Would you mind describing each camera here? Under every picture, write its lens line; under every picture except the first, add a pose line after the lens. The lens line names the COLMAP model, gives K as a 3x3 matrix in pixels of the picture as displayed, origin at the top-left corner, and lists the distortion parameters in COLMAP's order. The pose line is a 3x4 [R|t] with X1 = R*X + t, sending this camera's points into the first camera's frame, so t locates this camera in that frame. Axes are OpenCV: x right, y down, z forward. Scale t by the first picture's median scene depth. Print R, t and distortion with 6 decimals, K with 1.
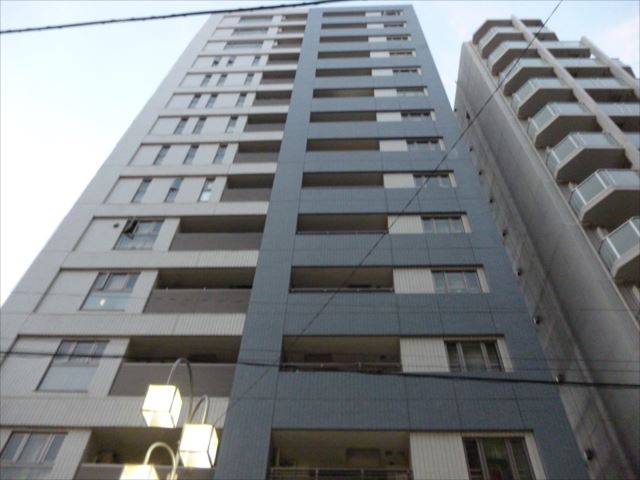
lens RADIAL K [[527.2, 0, 320.0], [0, 527.2, 240.0], [0, 0, 1]] dist [-0.020971, -0.002985]
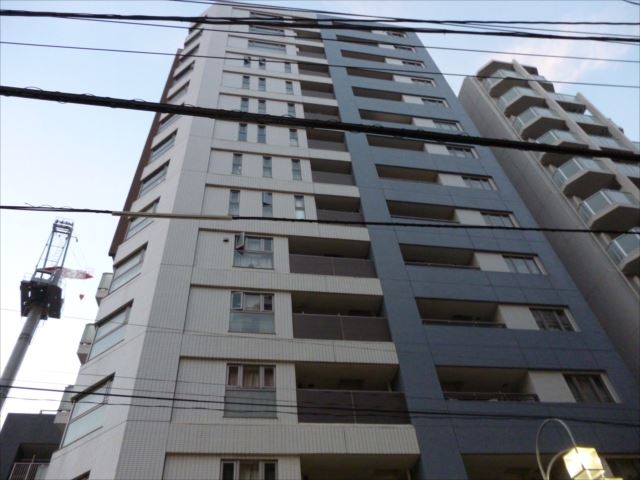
lens RADIAL K [[529.9, 0, 320.0], [0, 529.9, 240.0], [0, 0, 1]] dist [0.000998, 0.003781]
pose [[0.968630, 0.082101, 0.234551, -0.462611], [-0.089827, 0.995705, 0.022428, -0.068140], [-0.231703, -0.042793, 0.971845, -0.019314]]
